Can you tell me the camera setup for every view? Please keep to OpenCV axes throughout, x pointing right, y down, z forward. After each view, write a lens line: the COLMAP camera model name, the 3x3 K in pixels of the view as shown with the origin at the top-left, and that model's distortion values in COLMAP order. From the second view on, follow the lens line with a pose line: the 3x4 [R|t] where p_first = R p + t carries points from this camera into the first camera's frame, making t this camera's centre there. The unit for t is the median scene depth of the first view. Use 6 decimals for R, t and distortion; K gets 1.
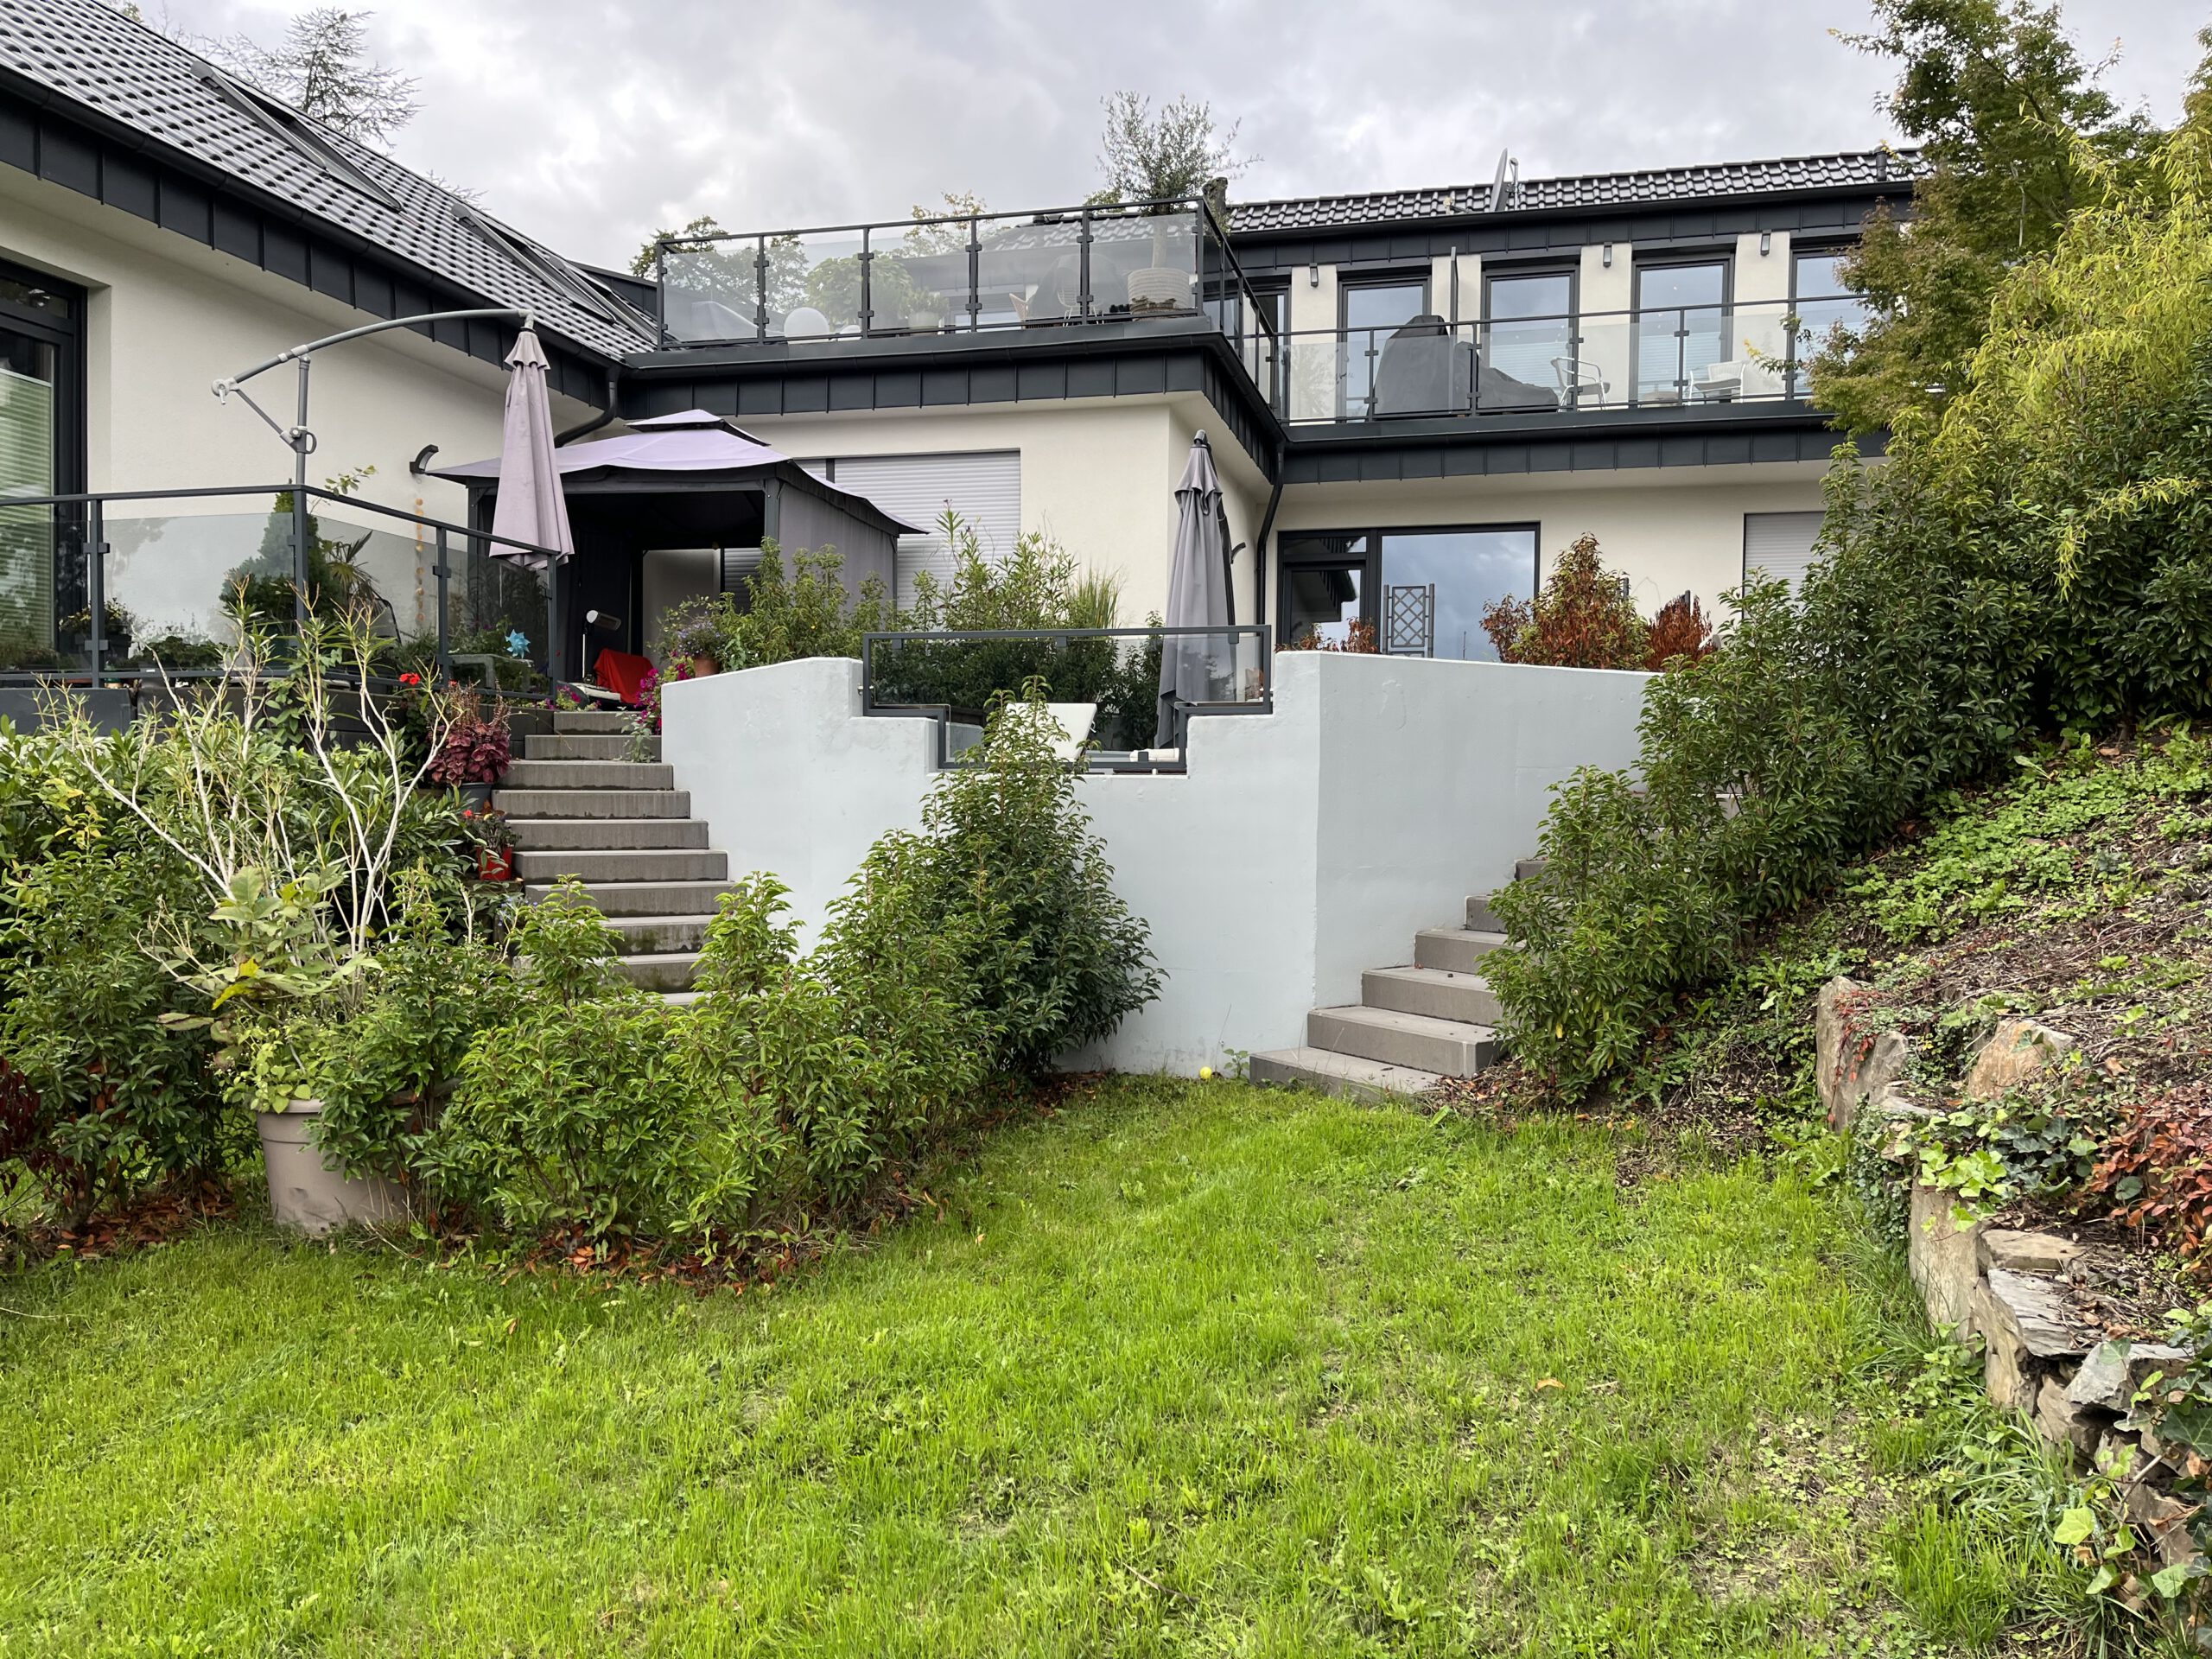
lens RADIAL K [[1650.4, 0, 1106.0], [0, 1650.4, 829.5], [0, 0, 1]] dist [0.072704, -0.111319]
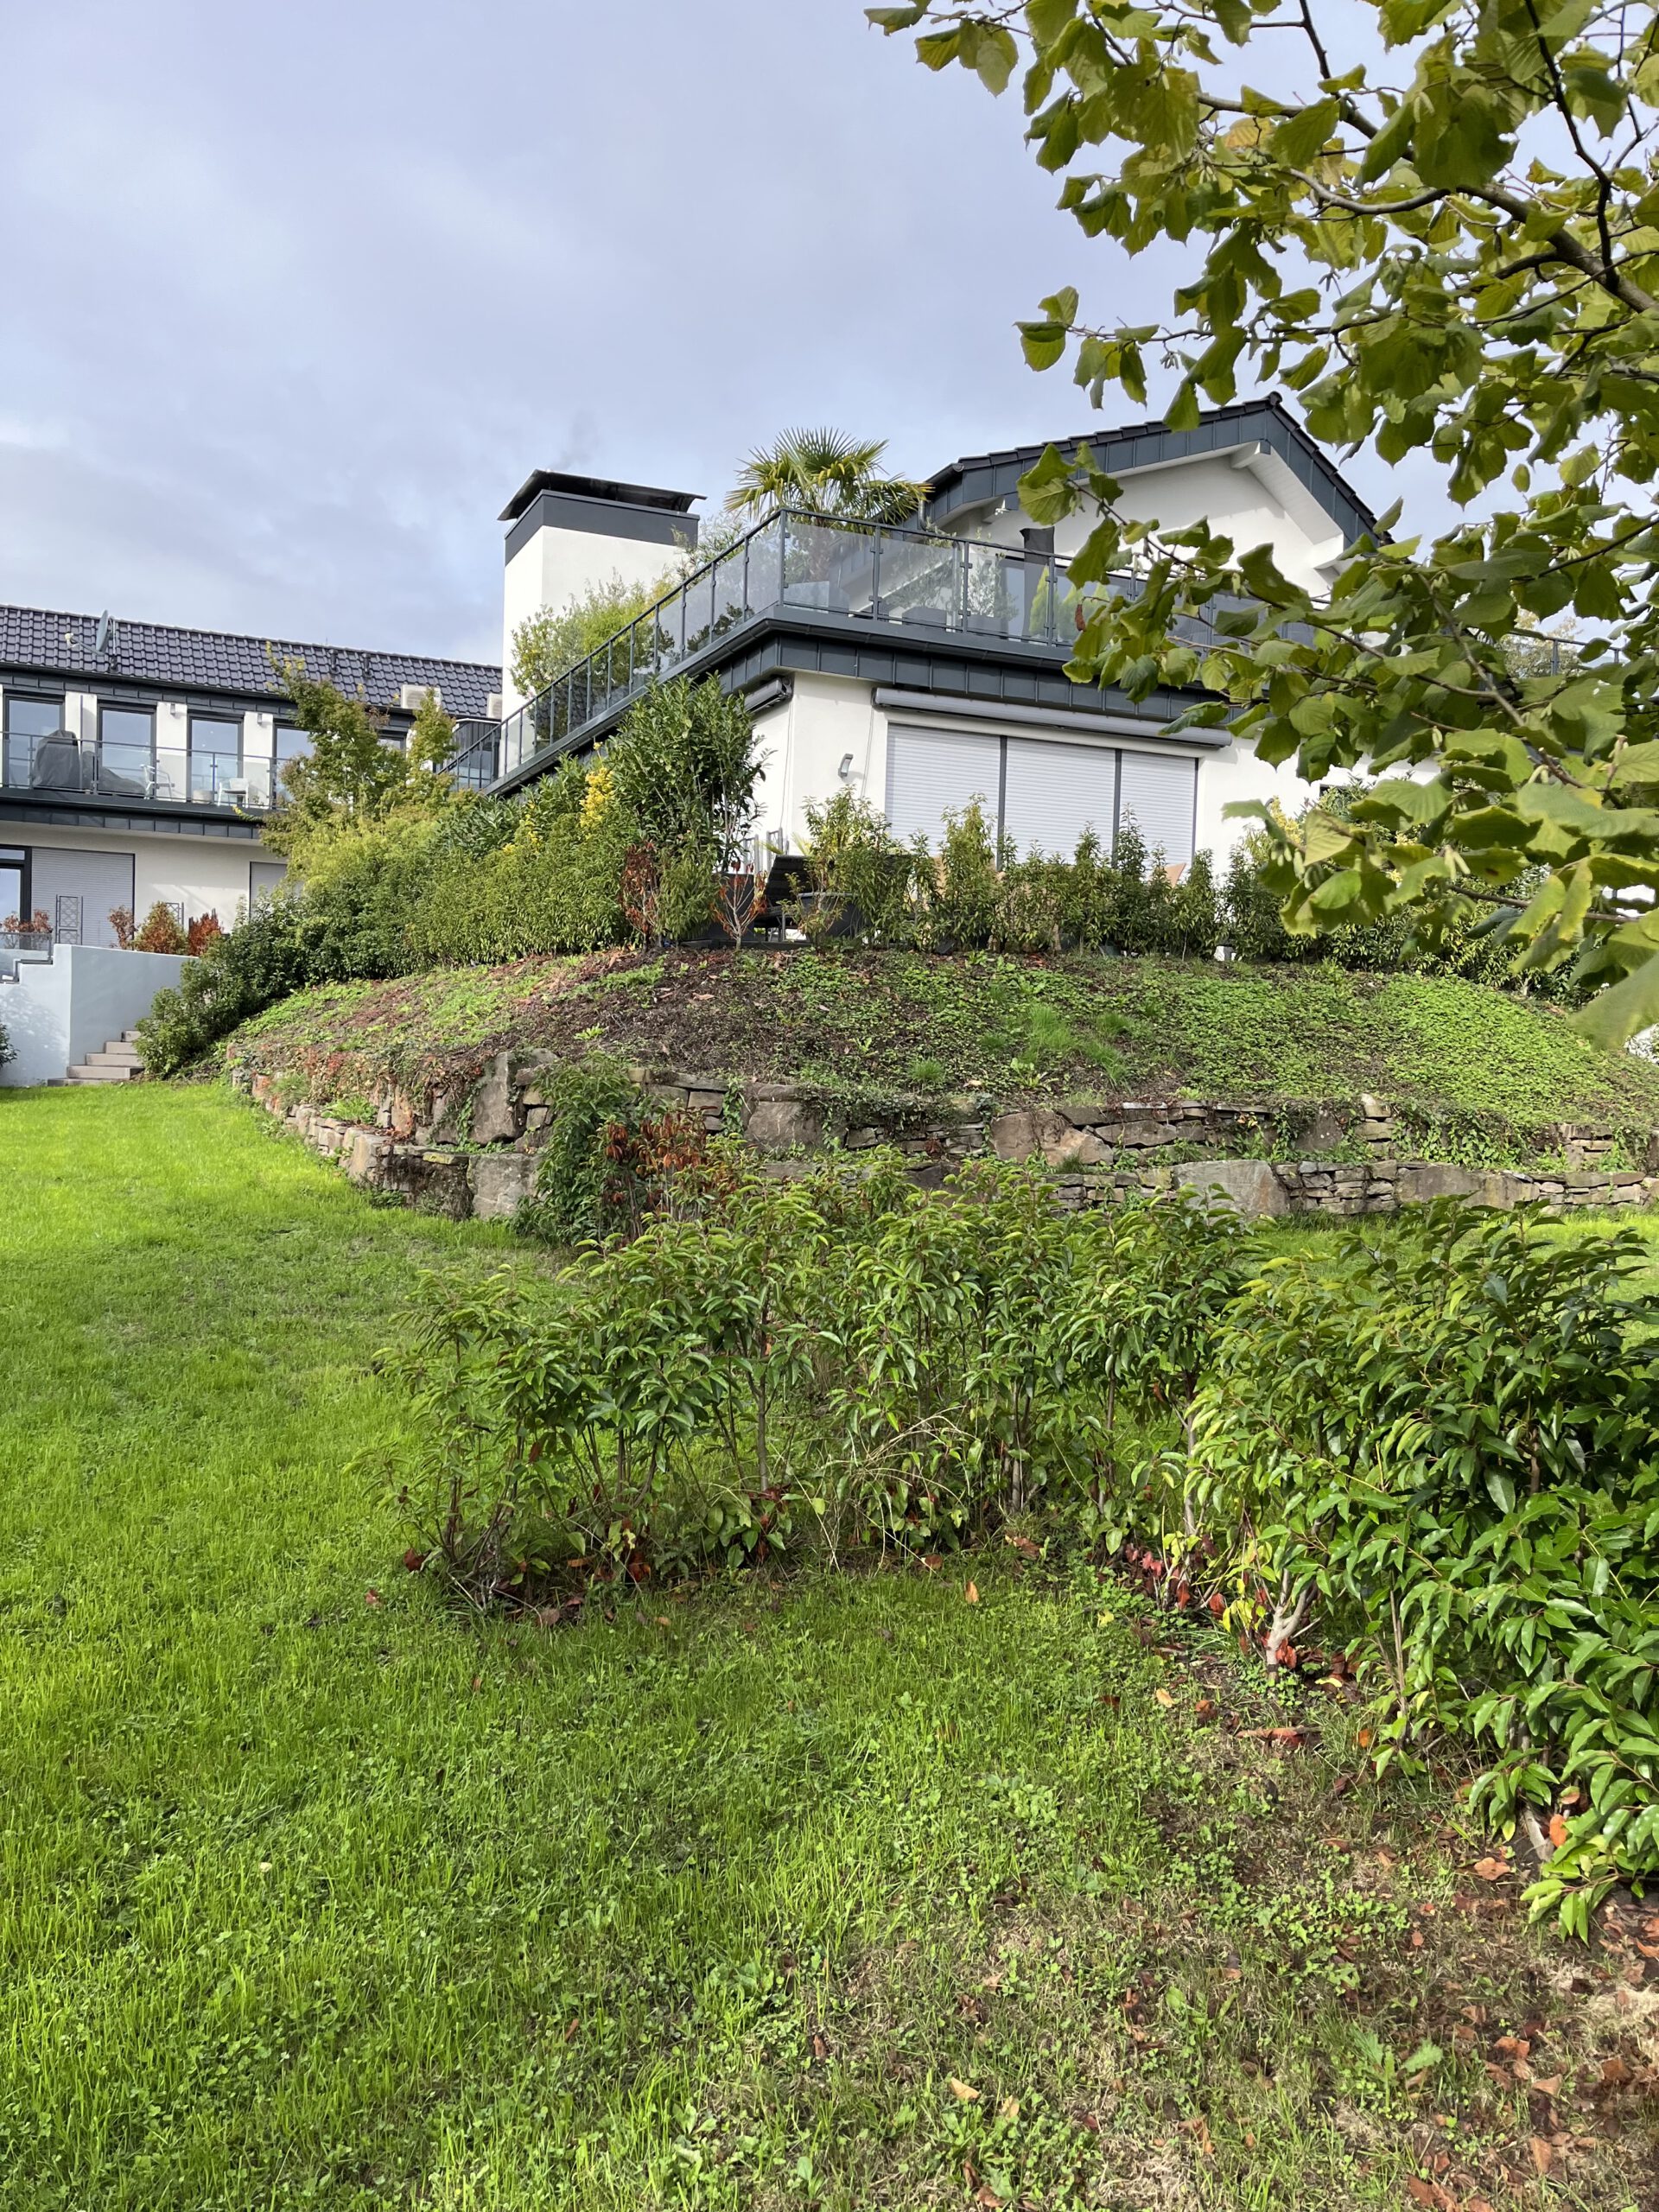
lens RADIAL K [[1650.4, 0, 829.5], [0, 1650.4, 1106.0], [0, 0, 1]] dist [0.072704, -0.111319]
pose [[0.786615, -0.000982, 0.617443, -0.253531], [-0.008886, 0.999877, 0.012912, 0.051323], [-0.617380, -0.015643, 0.786510, -0.862360]]
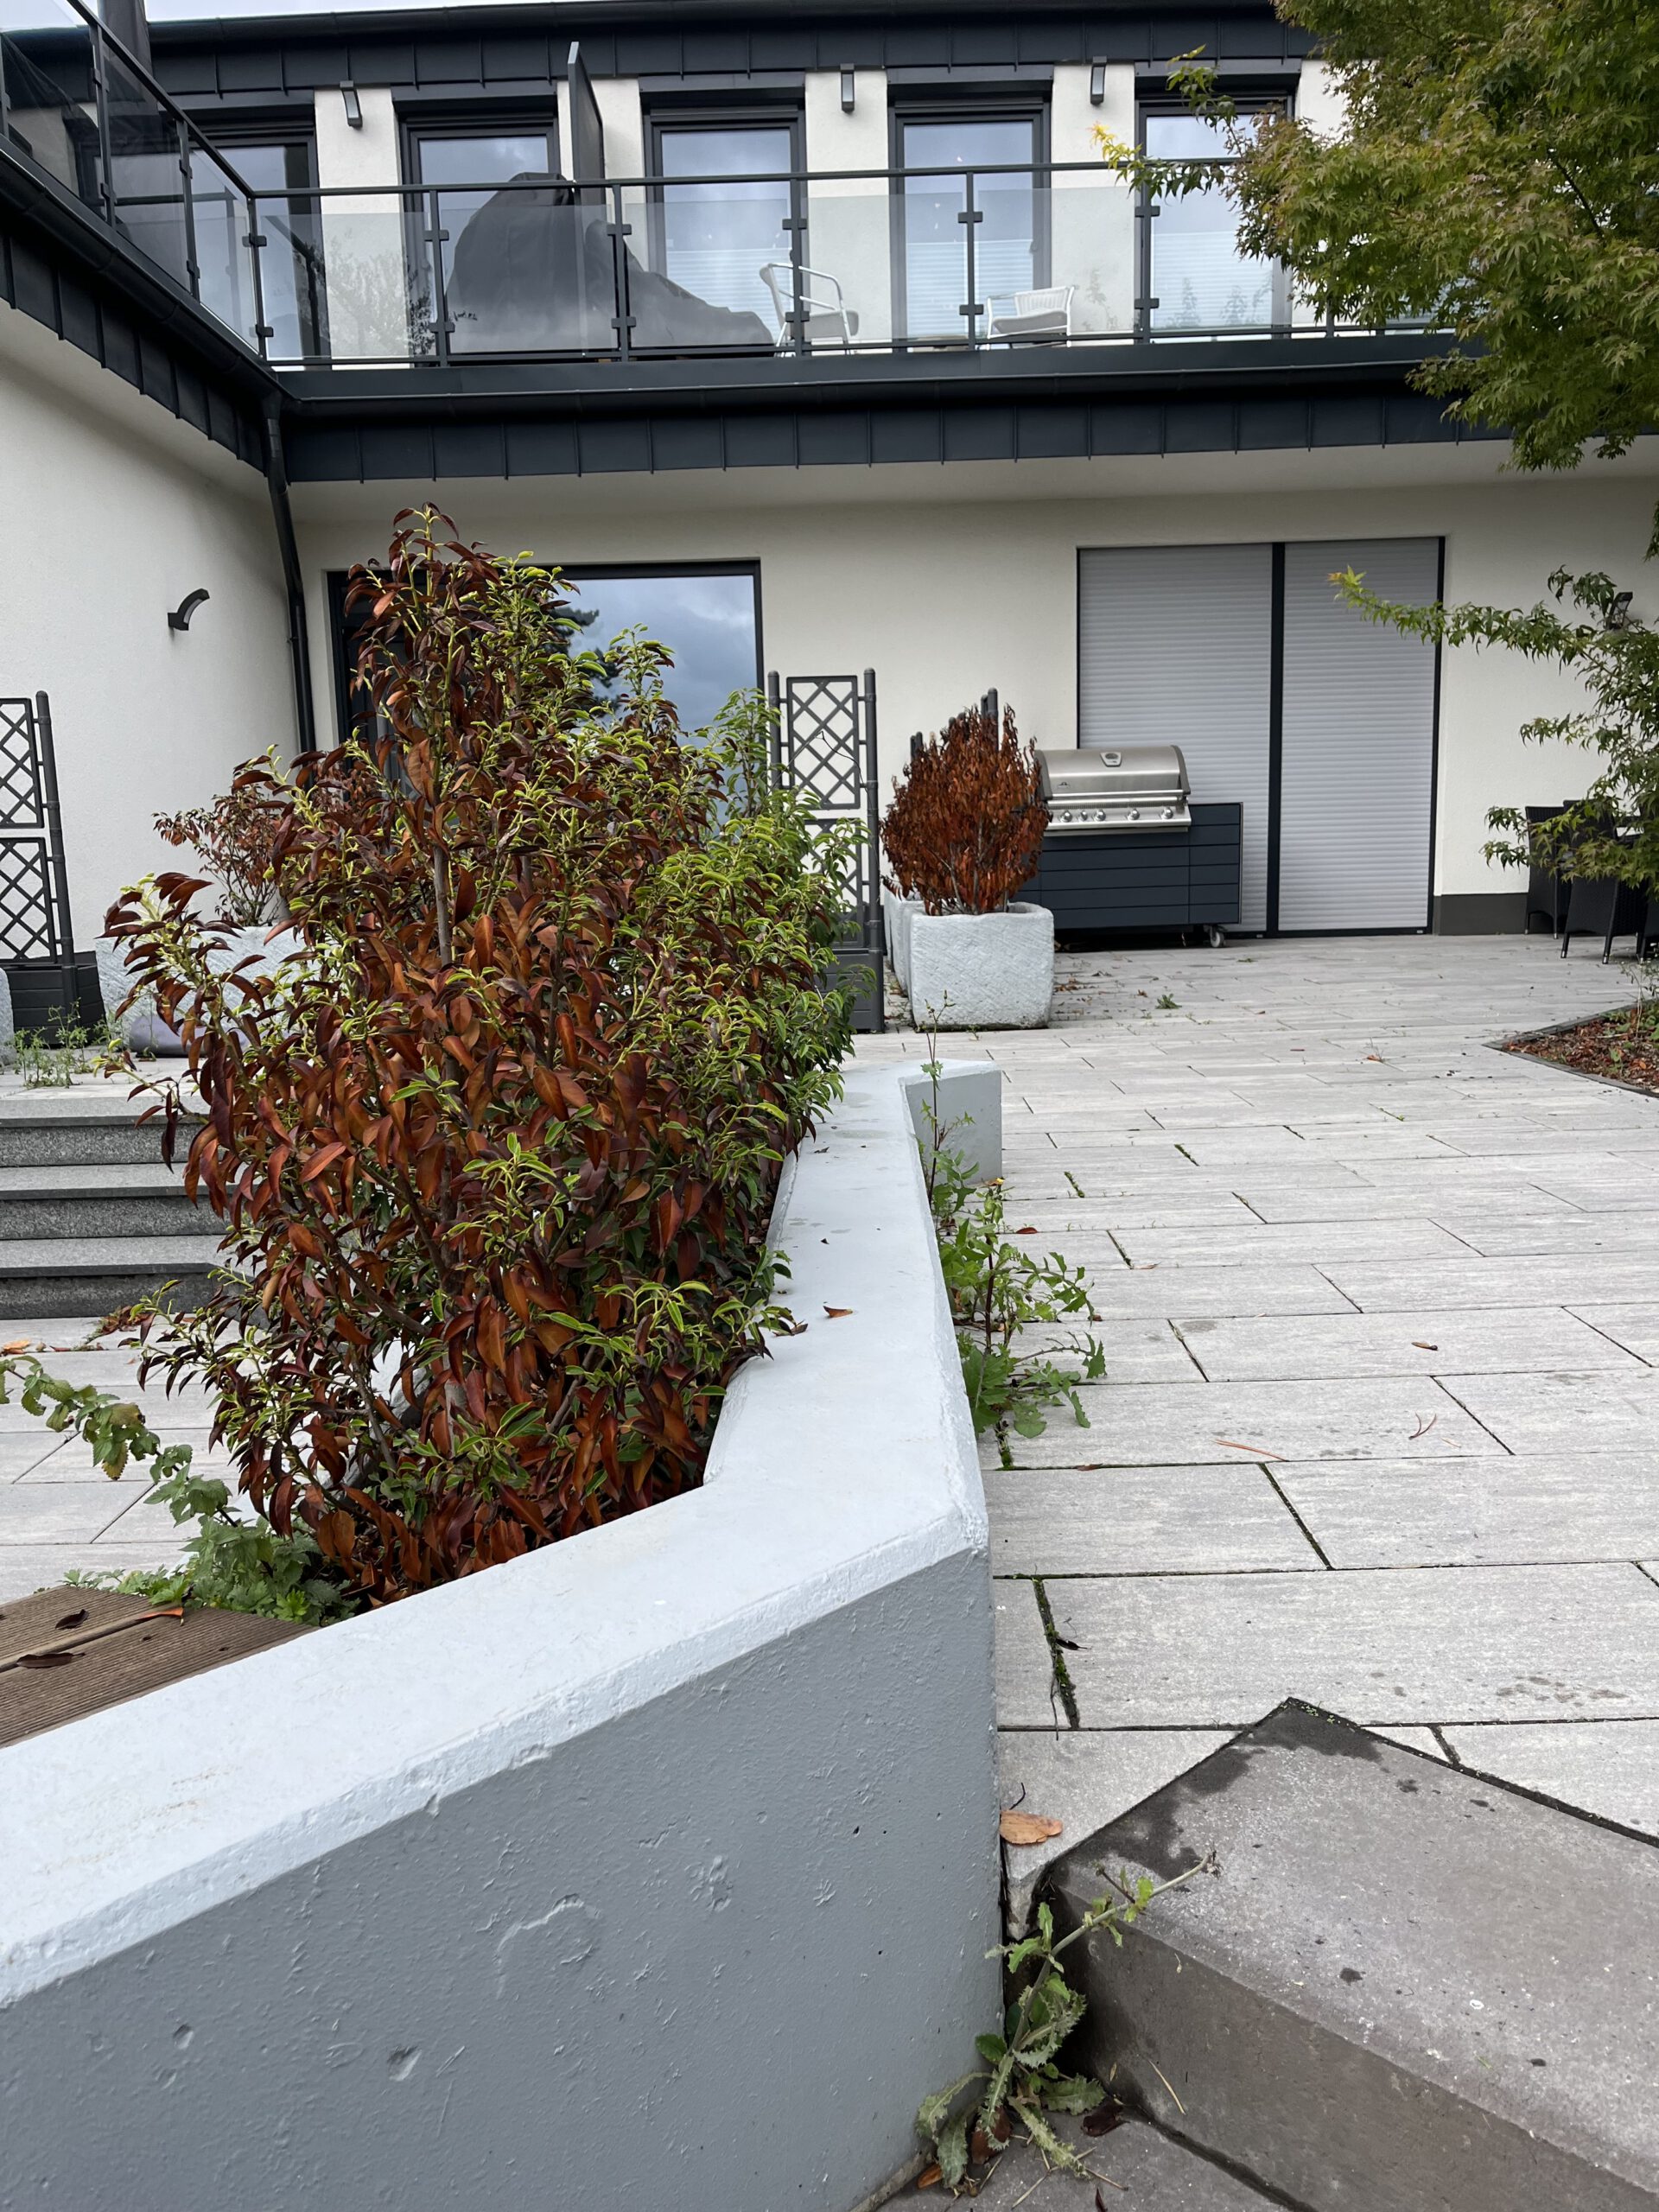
lens RADIAL K [[1650.4, 0, 829.5], [0, 1650.4, 1106.0], [0, 0, 1]] dist [0.072704, -0.111319]
pose [[0.971938, -0.069902, 0.224613, 0.140815], [0.040683, 0.990391, 0.132179, -0.069499], [-0.231694, -0.119332, 0.965442, 0.400298]]
